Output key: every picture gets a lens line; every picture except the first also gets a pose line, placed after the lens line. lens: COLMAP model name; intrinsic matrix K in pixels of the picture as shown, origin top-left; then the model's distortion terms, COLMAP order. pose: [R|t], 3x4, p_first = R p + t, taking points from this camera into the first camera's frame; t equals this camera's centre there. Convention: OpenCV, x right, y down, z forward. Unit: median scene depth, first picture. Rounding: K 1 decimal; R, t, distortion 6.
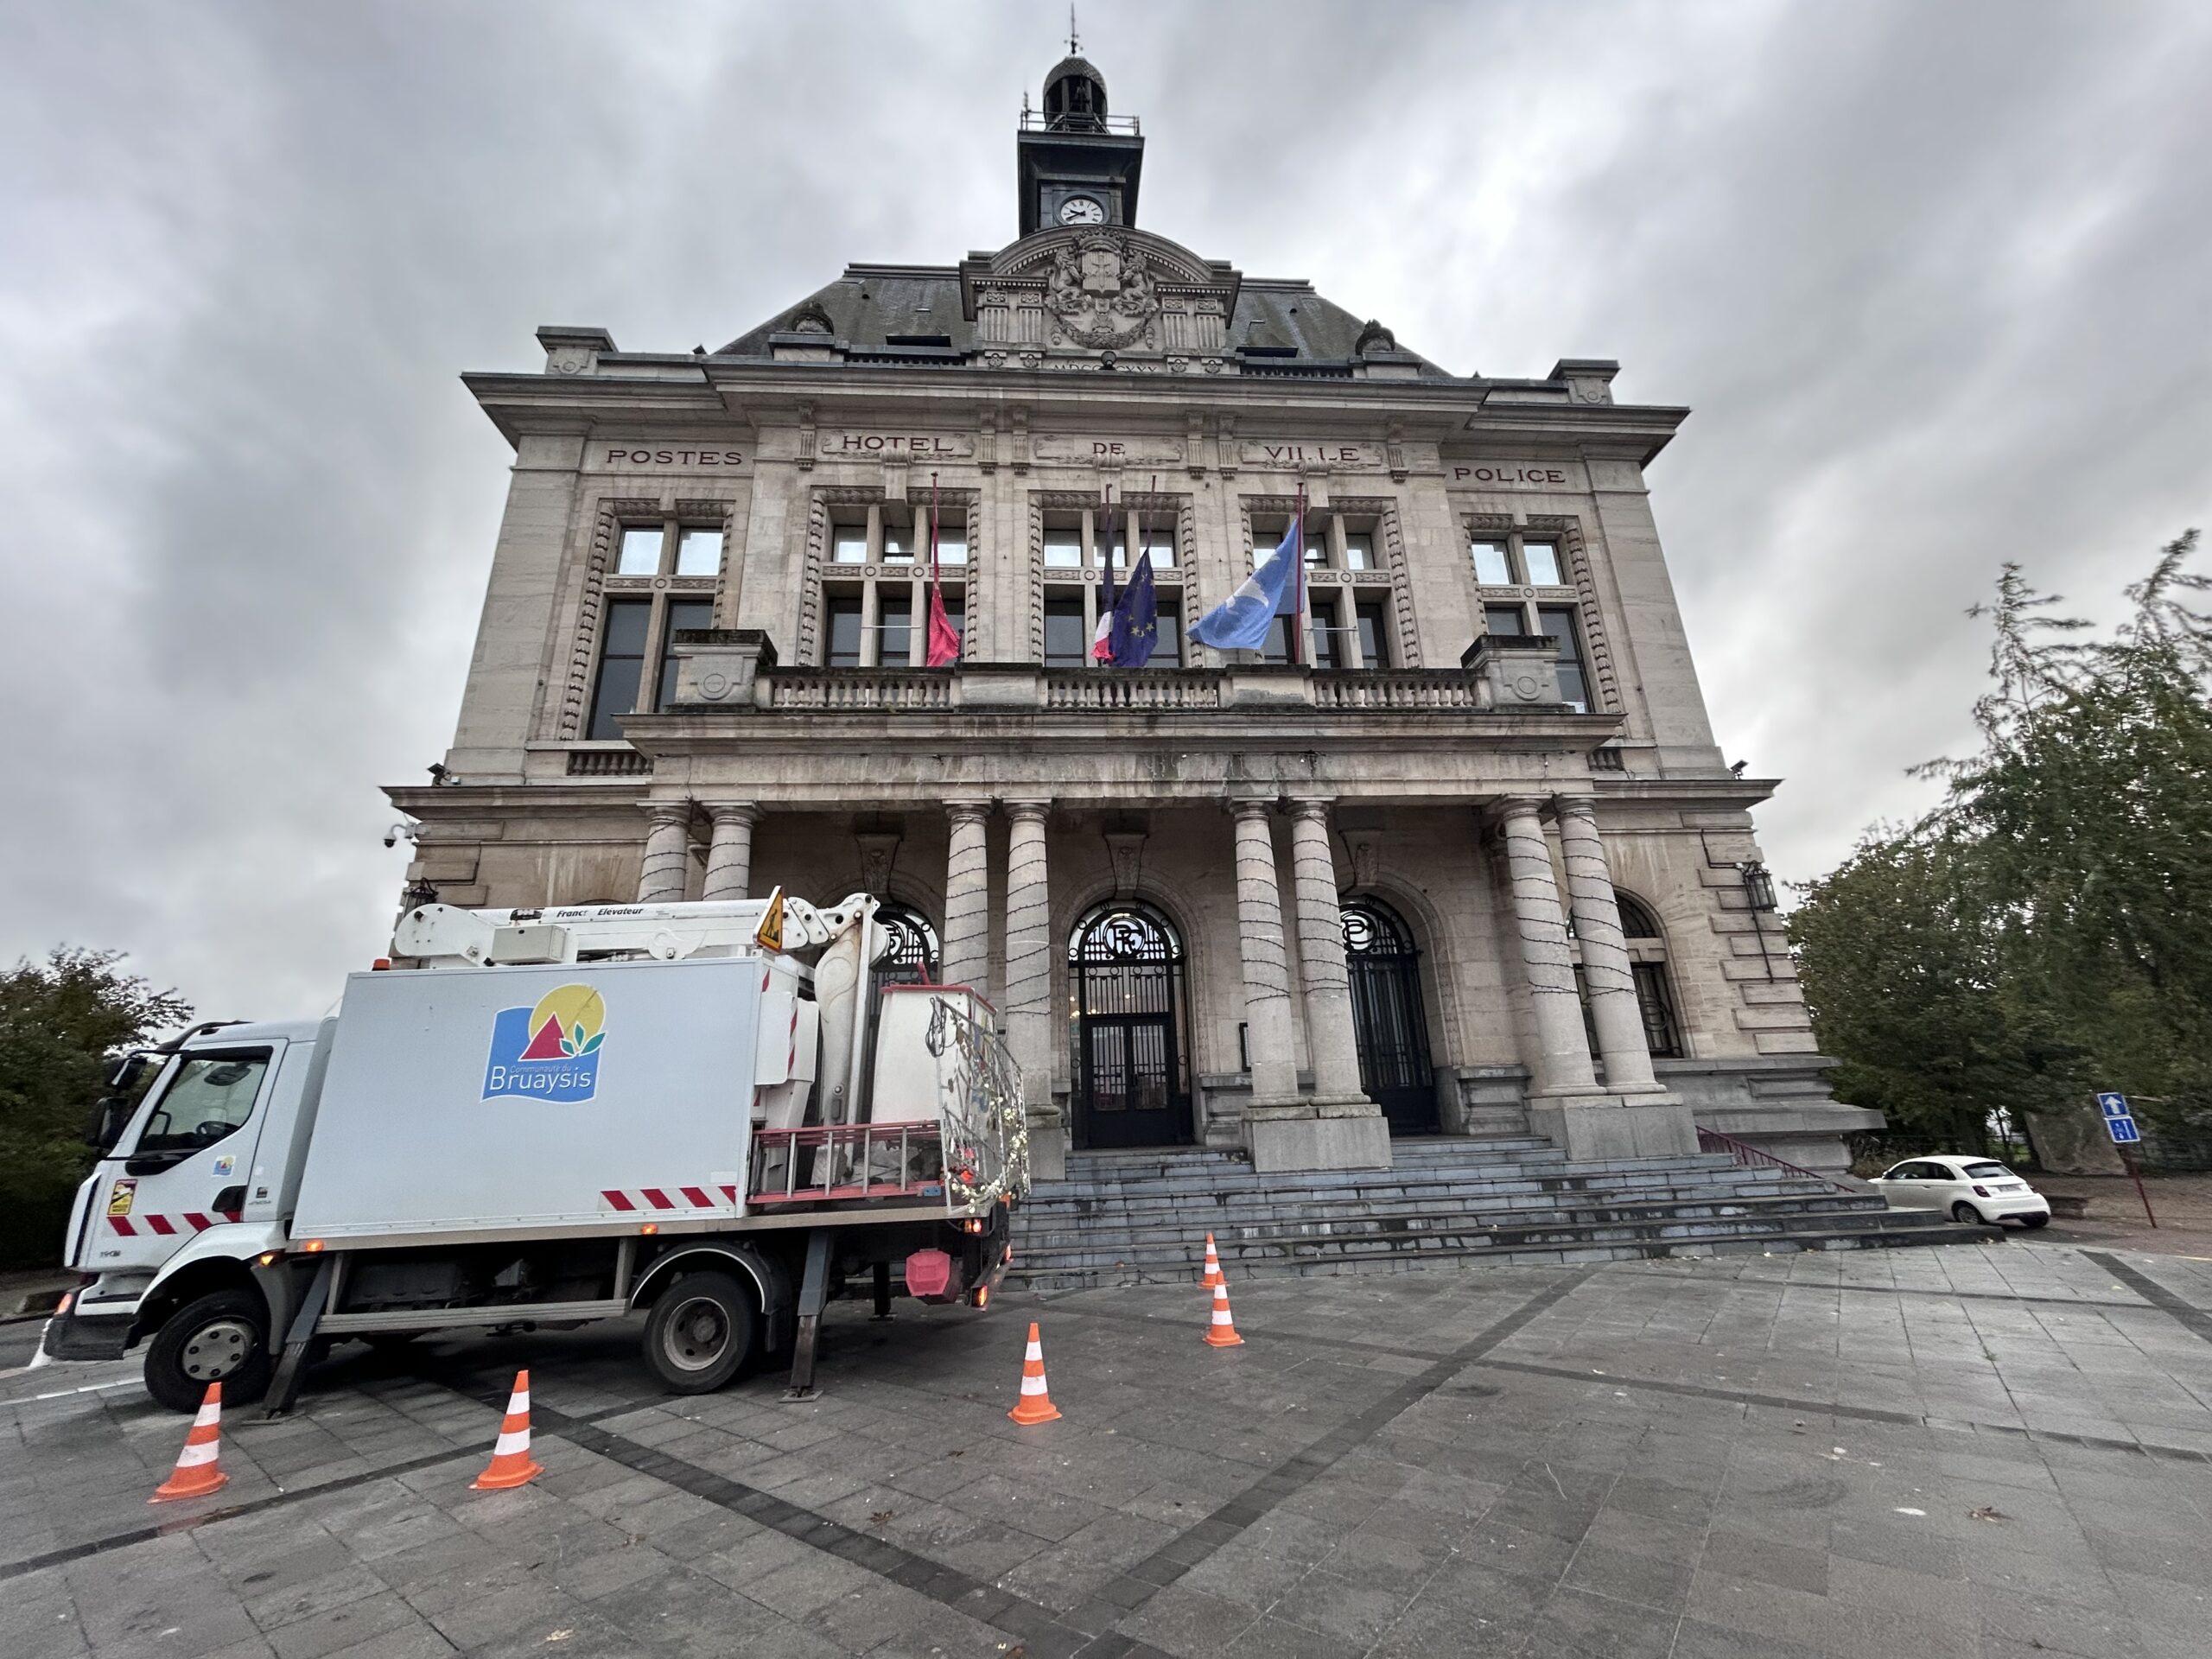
lens RADIAL K [[889.5, 0, 1107.6], [0, 889.5, 834.6], [0, 0, 1]] dist [0.011201, 0.001458]
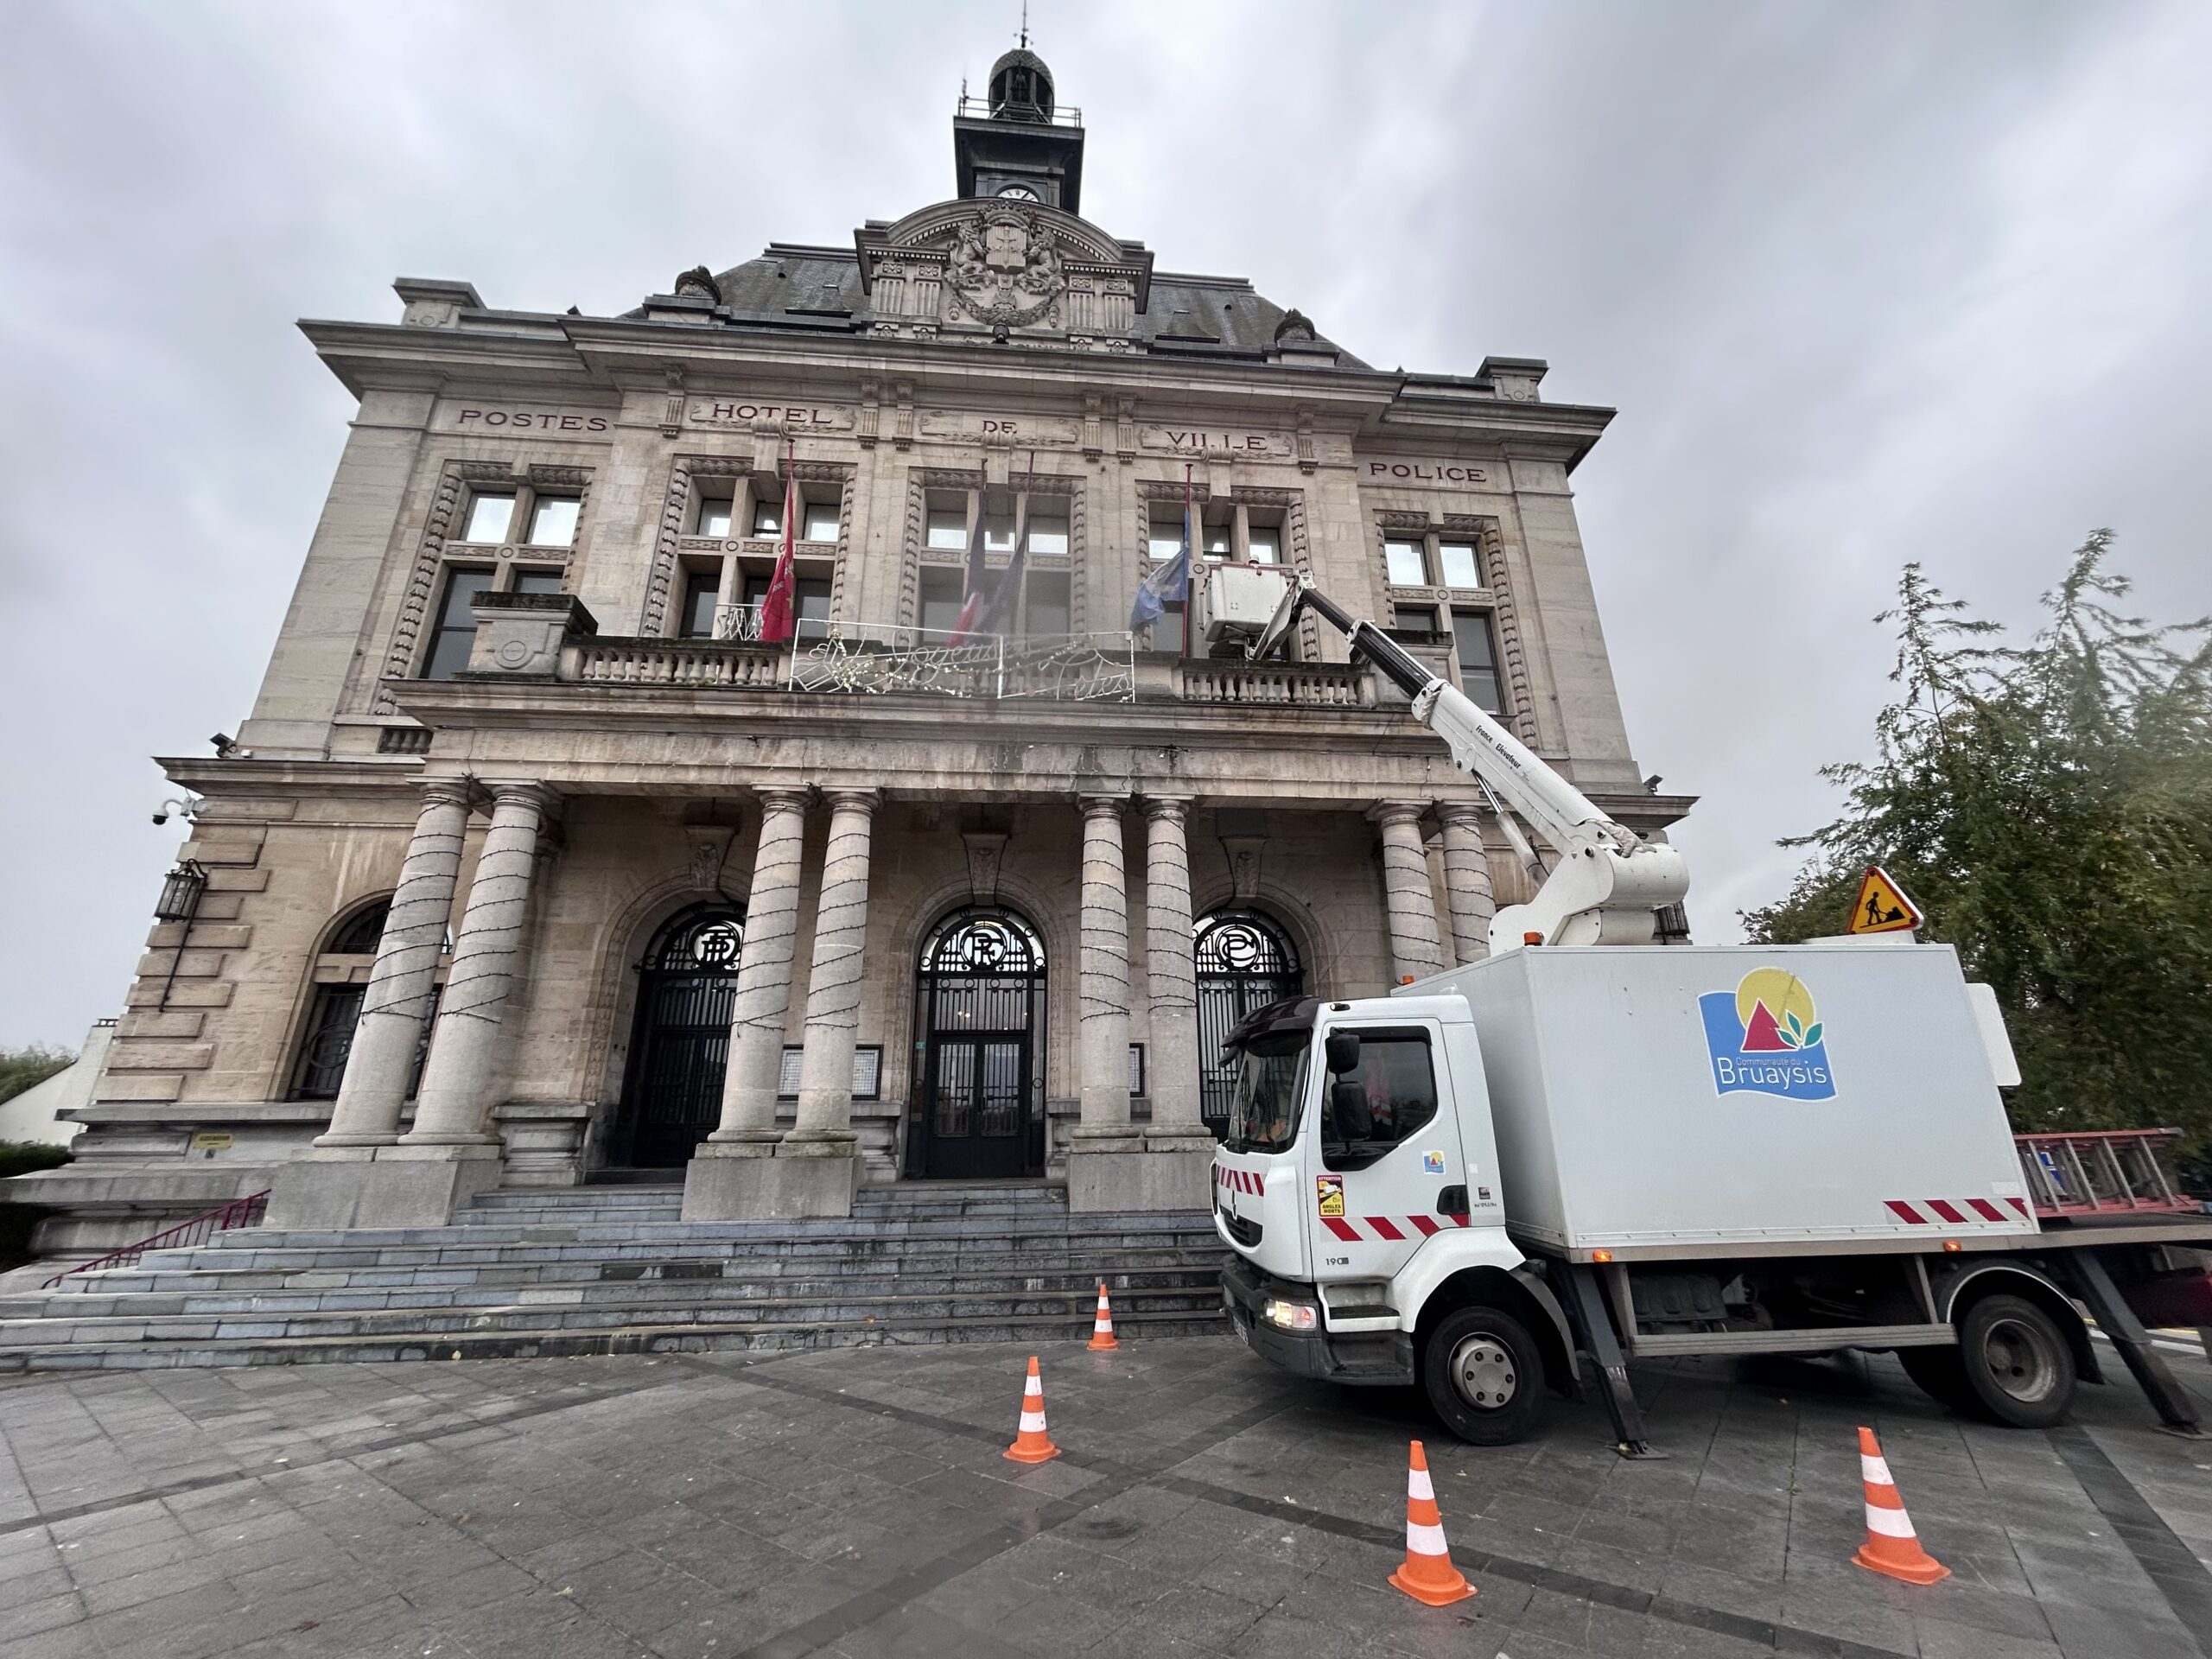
lens RADIAL K [[889.5, 0, 1107.0], [0, 889.5, 833.6], [0, 0, 1]] dist [0.011201, 0.001458]
pose [[0.999540, 0.028362, 0.010773, 0.125545], [-0.028101, 0.999324, -0.023690, 0.016022], [-0.011438, 0.023376, 0.999661, 0.072927]]
